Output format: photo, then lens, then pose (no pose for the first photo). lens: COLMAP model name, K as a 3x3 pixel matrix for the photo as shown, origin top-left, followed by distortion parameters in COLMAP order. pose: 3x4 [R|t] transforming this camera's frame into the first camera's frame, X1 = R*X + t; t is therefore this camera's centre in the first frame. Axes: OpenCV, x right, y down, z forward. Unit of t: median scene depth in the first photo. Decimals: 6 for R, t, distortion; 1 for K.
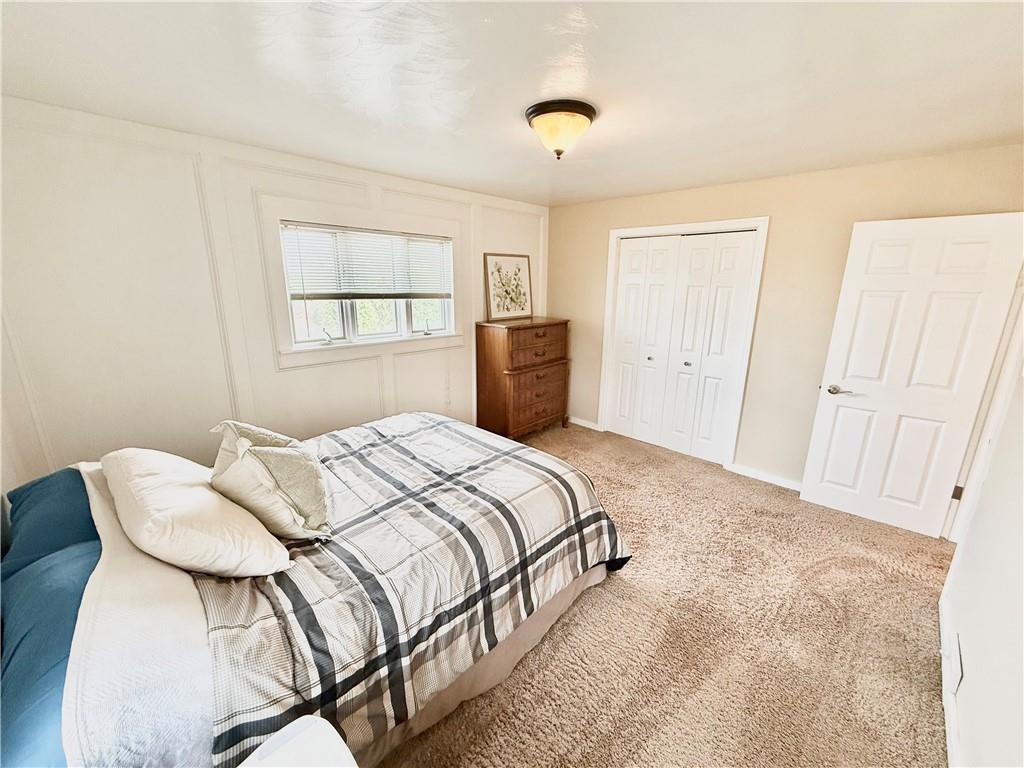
lens RADIAL K [[411.7, 0, 511.5], [0, 411.7, 386.4], [0, 0, 1]] dist [0.000775, 0.000090]
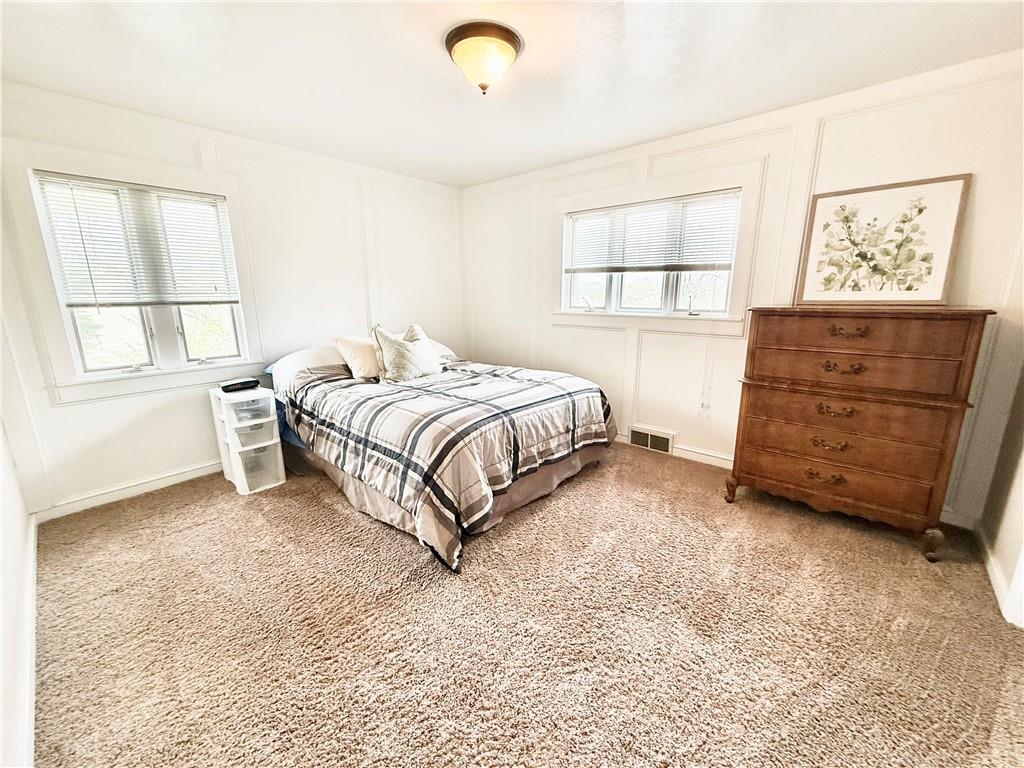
lens RADIAL K [[411.7, 0, 511.9], [0, 411.7, 385.0], [0, 0, 1]] dist [0.000775, 0.000090]
pose [[0.043160, 0.213002, -0.976098, 0.570443], [-0.243849, 0.949706, 0.196460, -0.059775], [0.968852, 0.229541, 0.092929, 0.548961]]
